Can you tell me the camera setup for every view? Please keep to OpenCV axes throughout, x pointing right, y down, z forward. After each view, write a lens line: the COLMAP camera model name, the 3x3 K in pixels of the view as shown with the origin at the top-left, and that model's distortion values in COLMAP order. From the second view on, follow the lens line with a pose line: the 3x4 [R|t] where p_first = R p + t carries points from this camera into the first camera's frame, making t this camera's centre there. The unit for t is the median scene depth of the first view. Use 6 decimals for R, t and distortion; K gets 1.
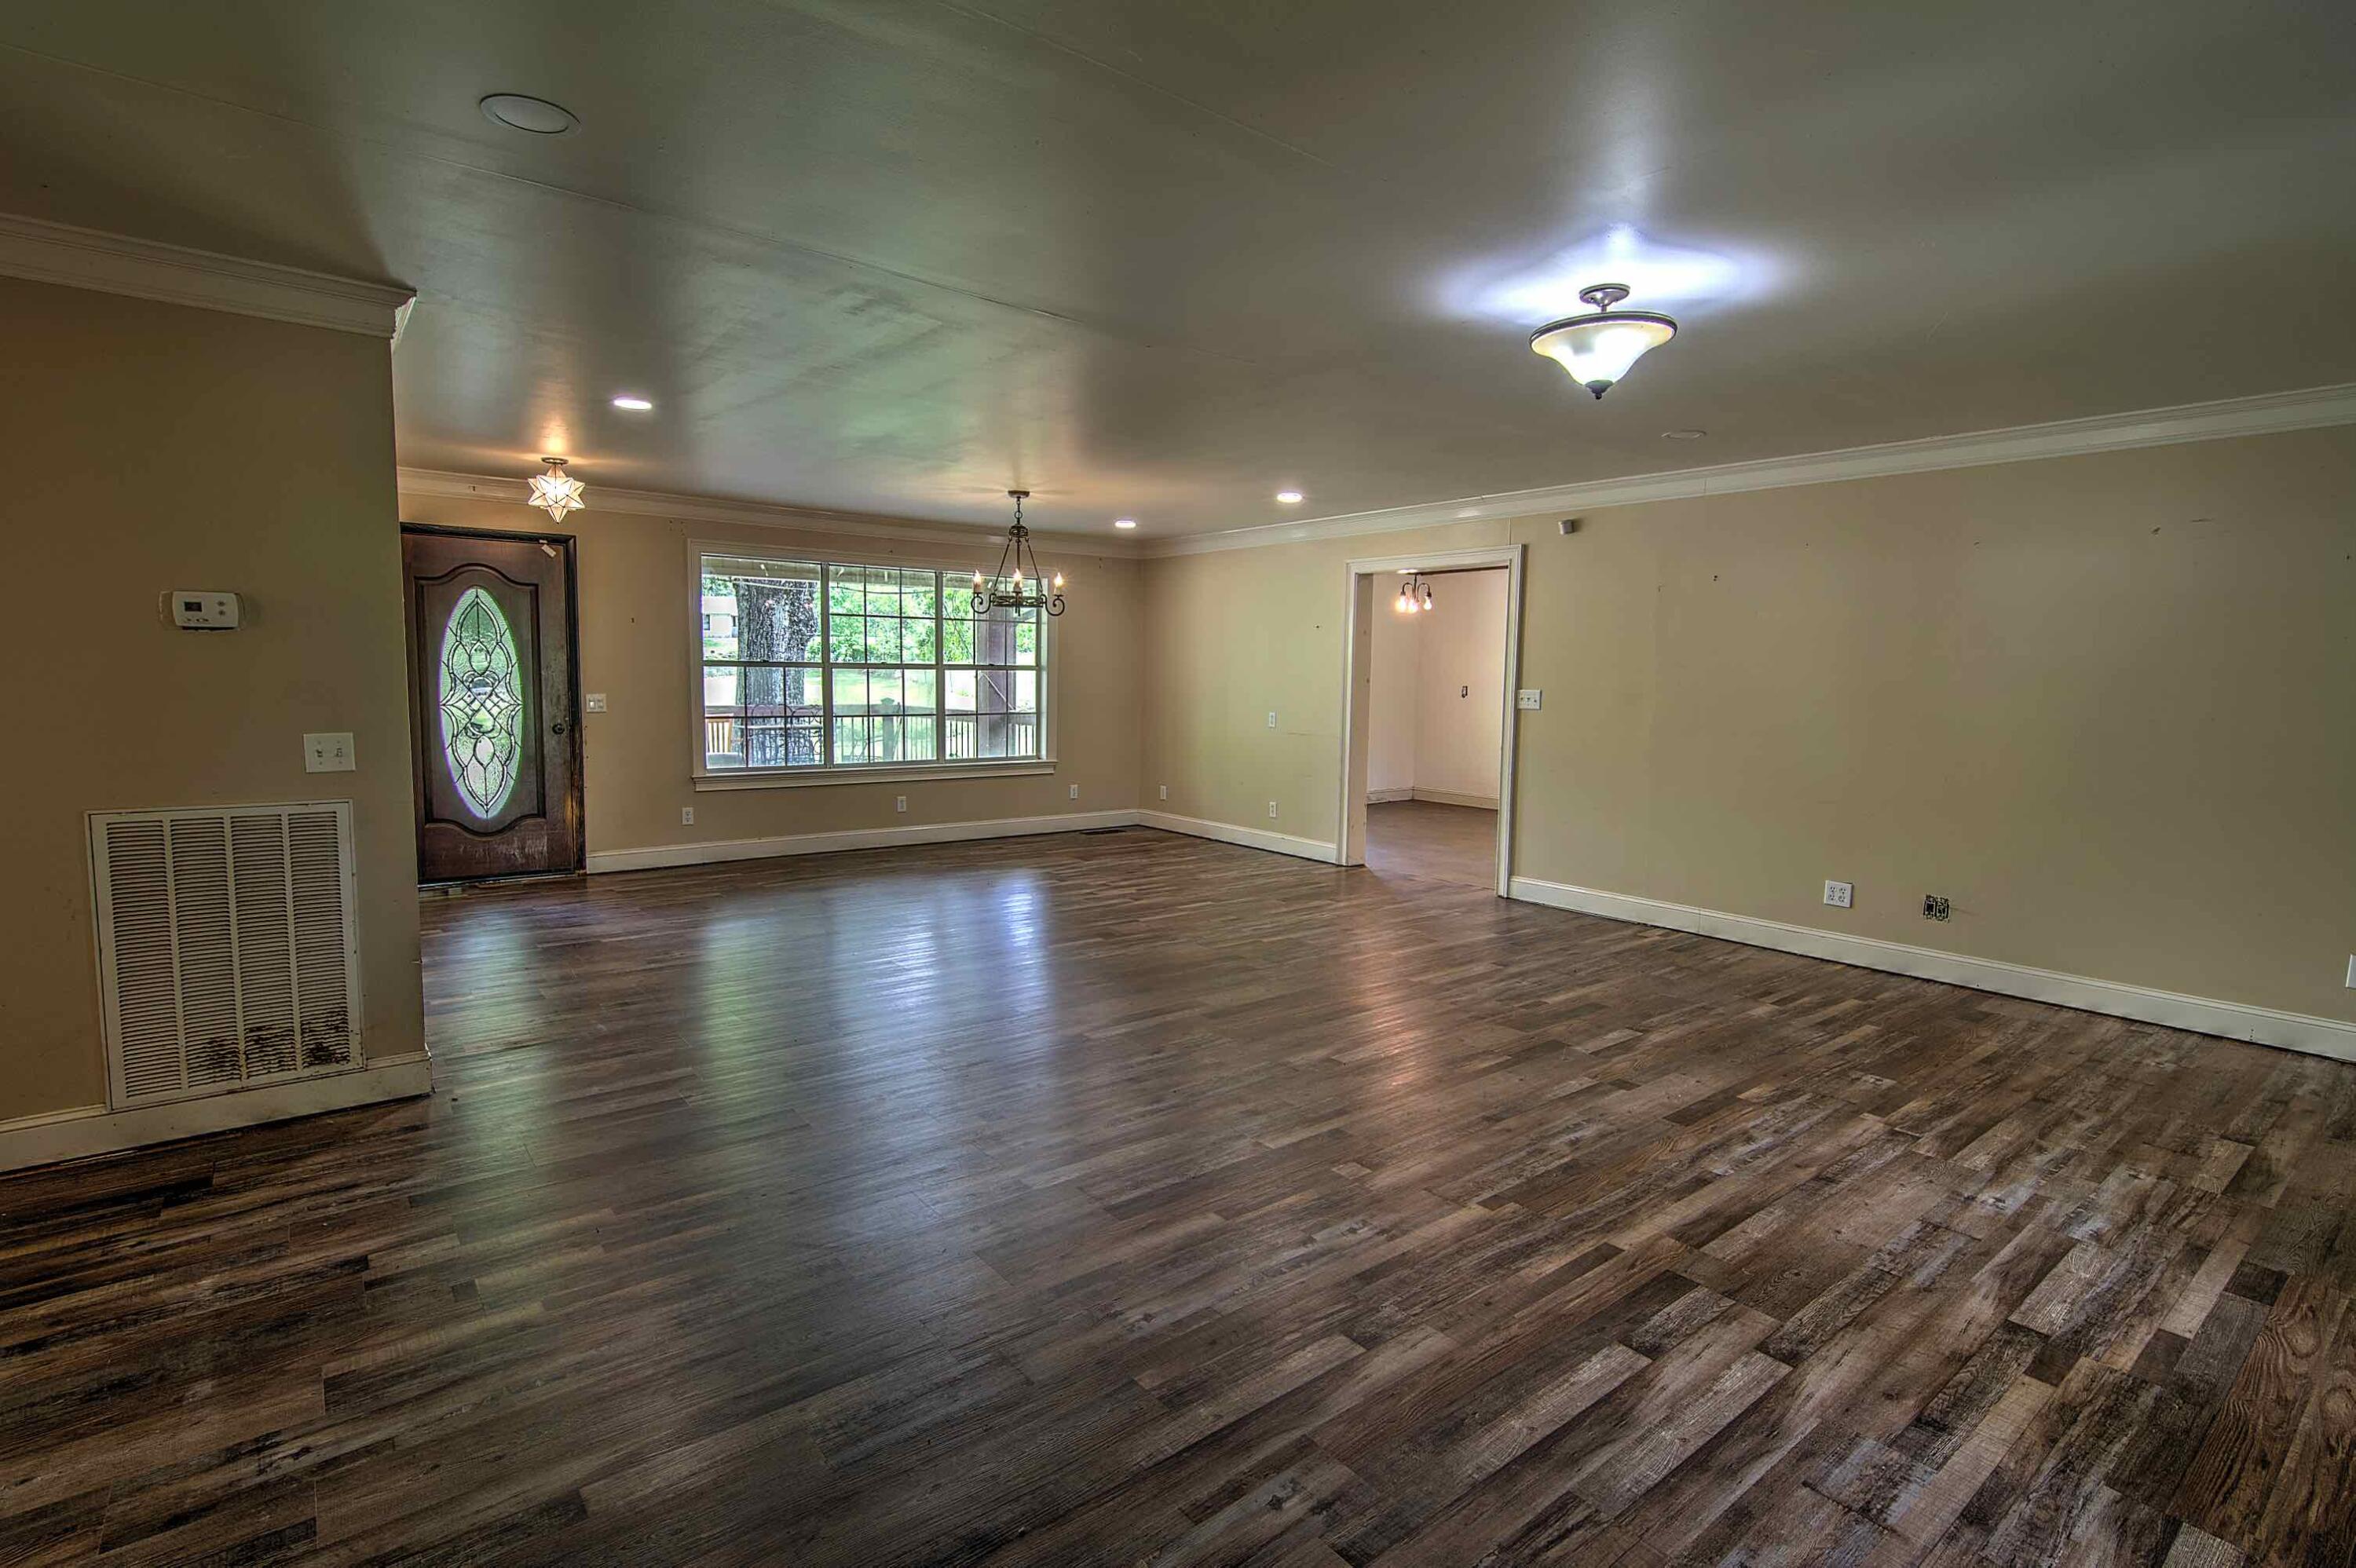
lens RADIAL K [[1122.4, 0, 1178.0], [0, 1122.4, 784.0], [0, 0, 1]] dist [-0.000849, -0.000178]
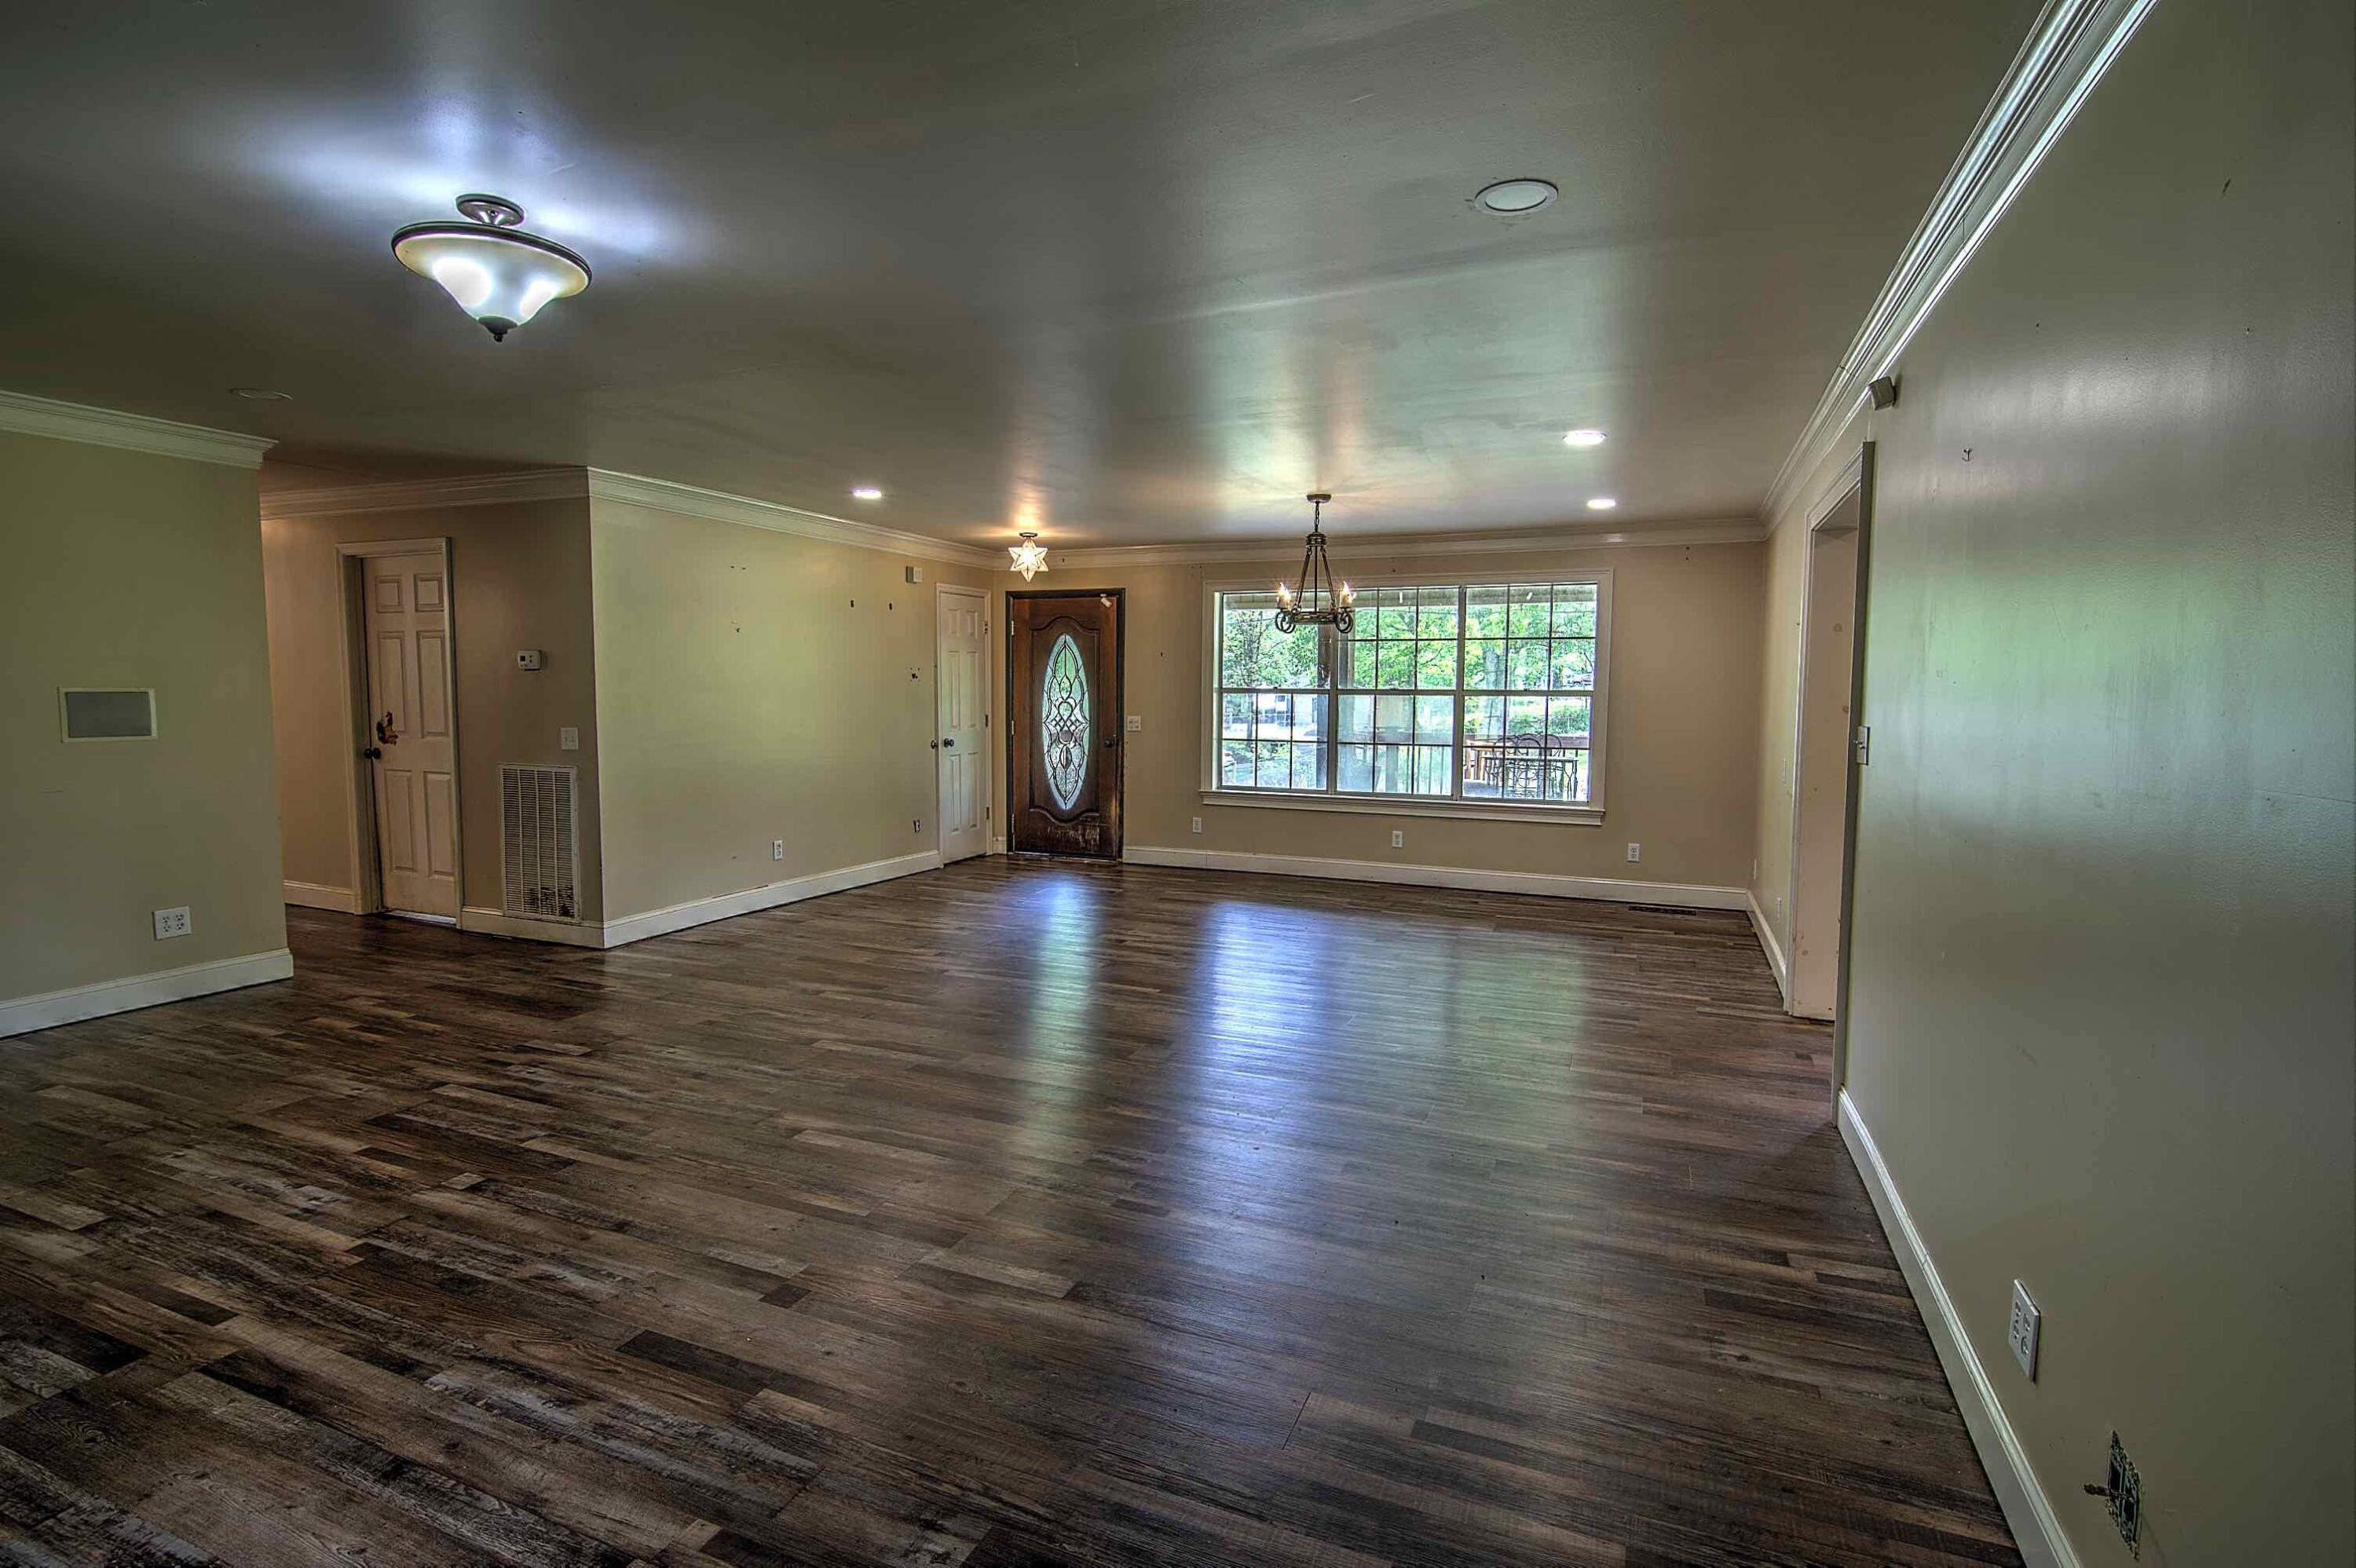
lens RADIAL K [[1134.7, 0, 1175.2], [0, 1134.7, 748.8], [0, 0, 1]] dist [-0.002997, 0.000403]
pose [[0.475596, 0.035367, -0.878953, 1.033187], [-0.090434, 0.995863, -0.008862, -0.067391], [0.875003, 0.083702, 0.476827, 0.810872]]
